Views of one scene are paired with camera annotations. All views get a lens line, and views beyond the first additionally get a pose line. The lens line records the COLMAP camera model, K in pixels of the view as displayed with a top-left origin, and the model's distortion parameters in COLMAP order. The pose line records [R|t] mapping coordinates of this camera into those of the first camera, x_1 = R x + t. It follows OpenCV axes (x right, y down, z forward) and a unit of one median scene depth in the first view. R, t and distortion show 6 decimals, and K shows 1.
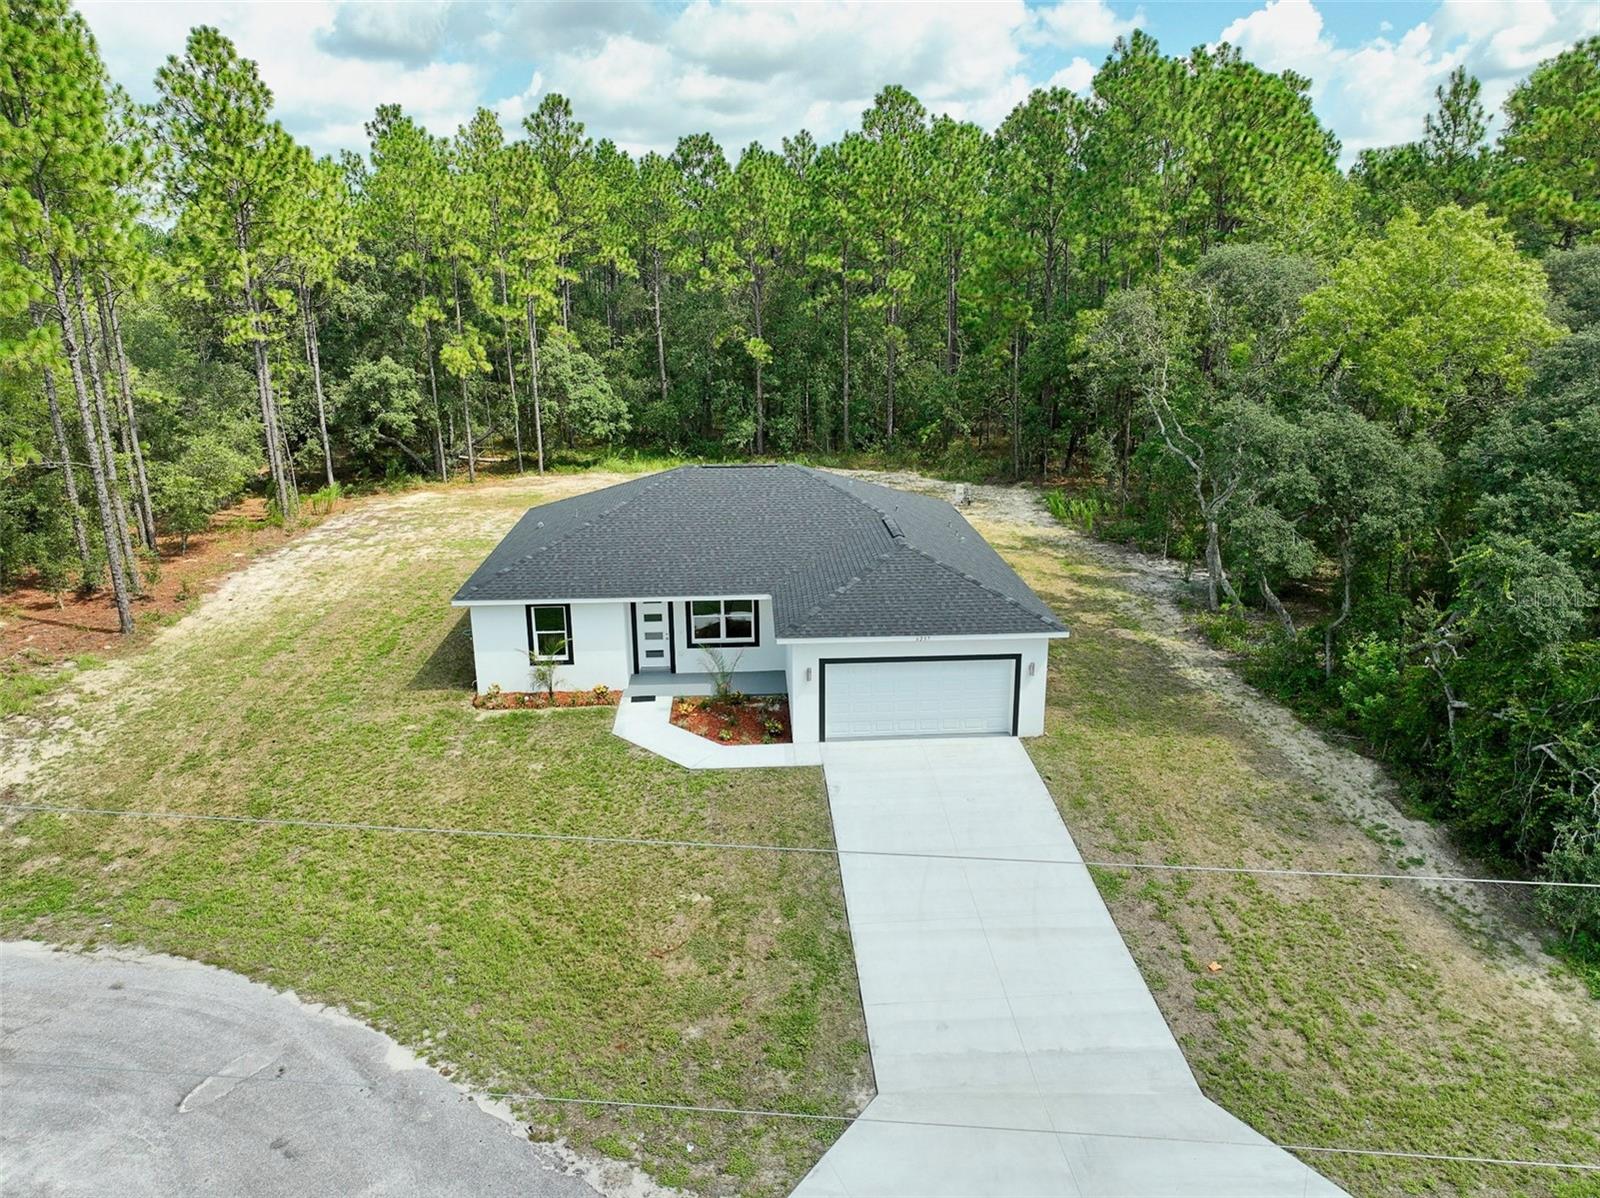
lens RADIAL K [[1126.4, 0, 800.3], [0, 1126.4, 597.2], [0, 0, 1]] dist [-0.002266, 0.019001]
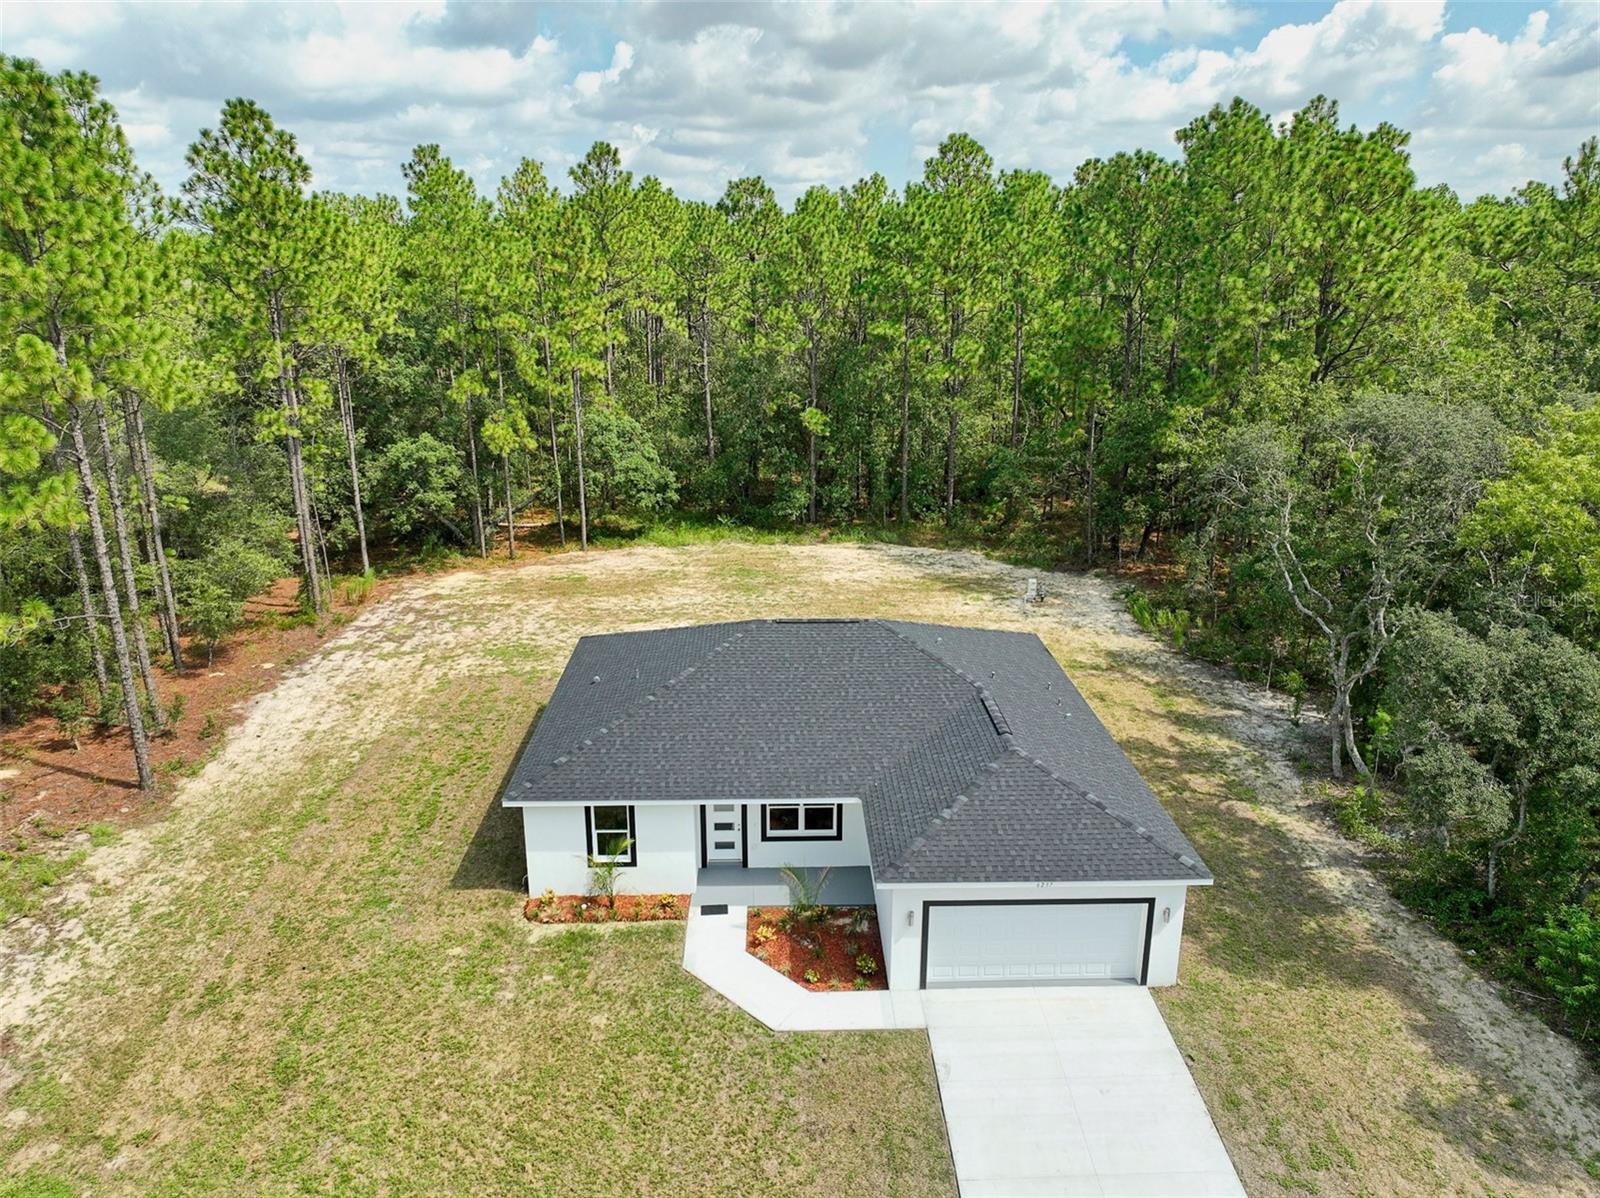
lens RADIAL K [[1126.4, 0, 799.8], [0, 1126.4, 595.4], [0, 0, 1]] dist [-0.002266, 0.019001]
pose [[0.999643, 0.015762, -0.021593, -0.055715], [-0.015586, 0.999844, 0.008309, -0.164620], [0.021720, -0.007969, 0.999732, 0.110665]]
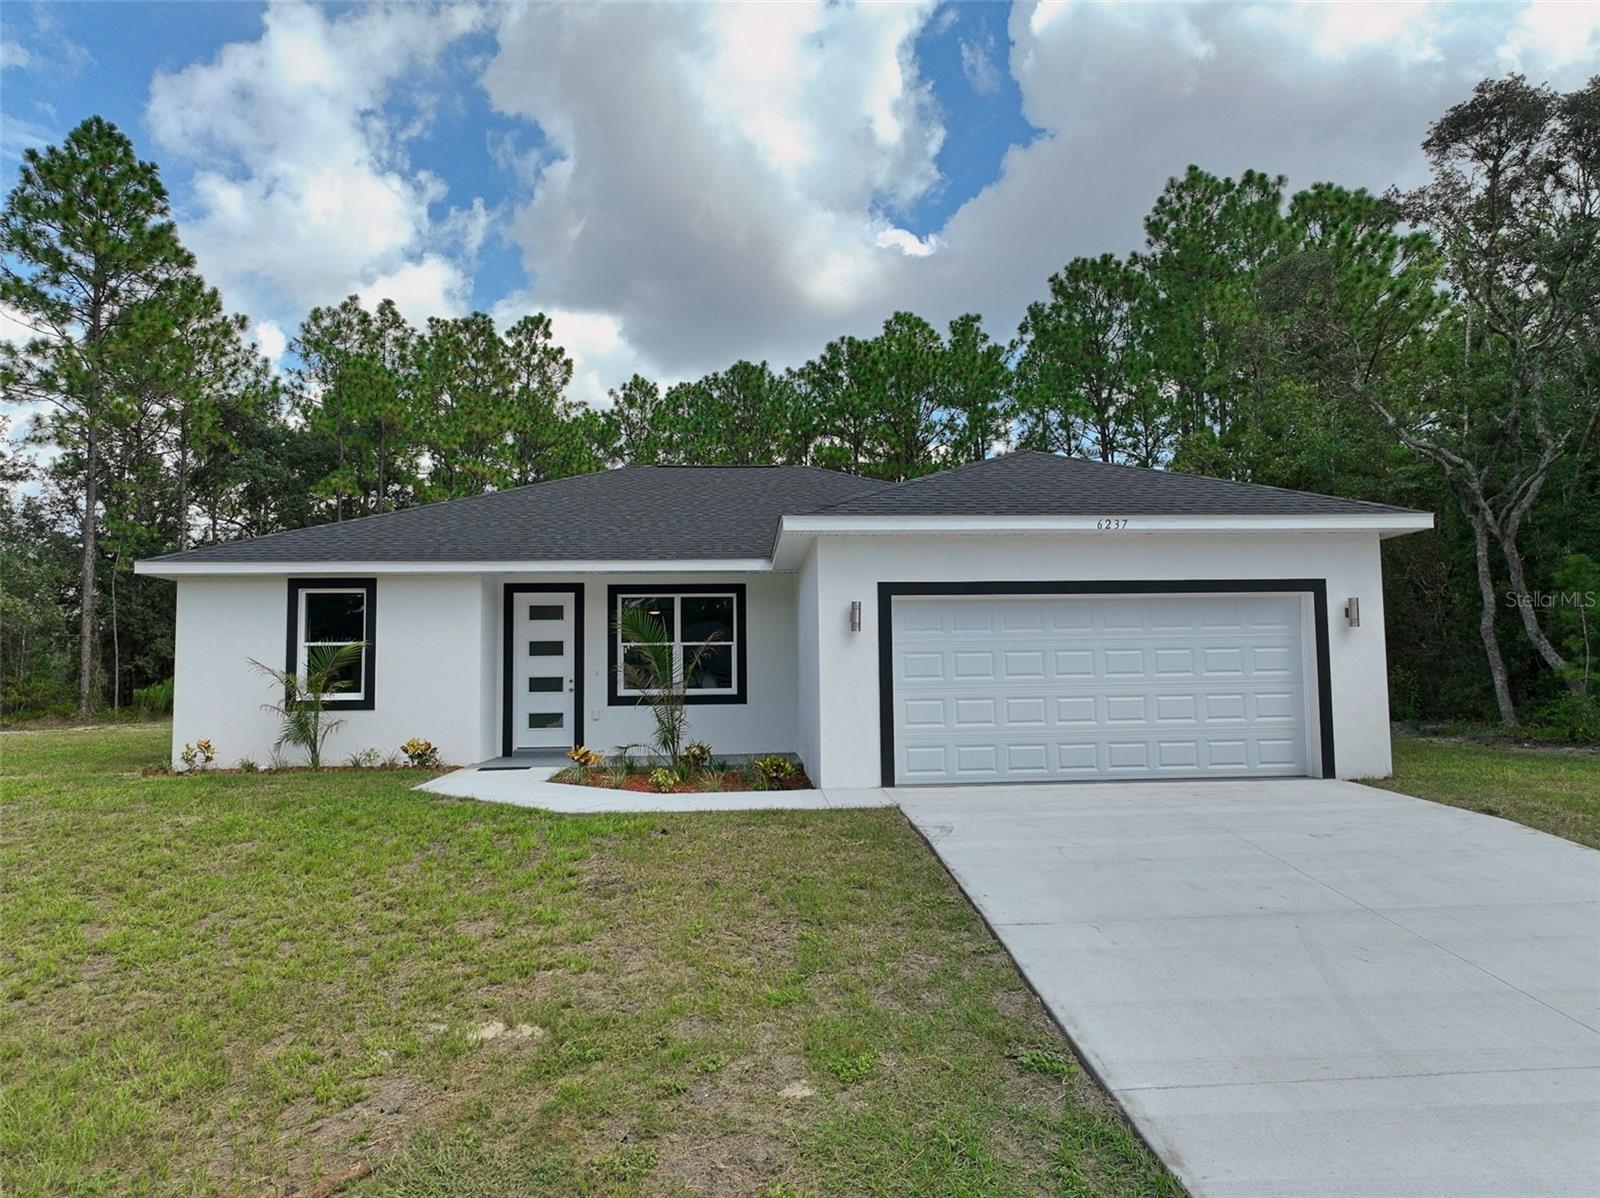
lens RADIAL K [[1126.4, 0, 800.4], [0, 1126.4, 586.3], [0, 0, 1]] dist [-0.002266, 0.019001]
pose [[0.999983, -0.003863, 0.004474, -0.014059], [0.005218, 0.932457, -0.361244, 0.189975], [-0.002777, 0.361261, 0.932461, 0.512926]]
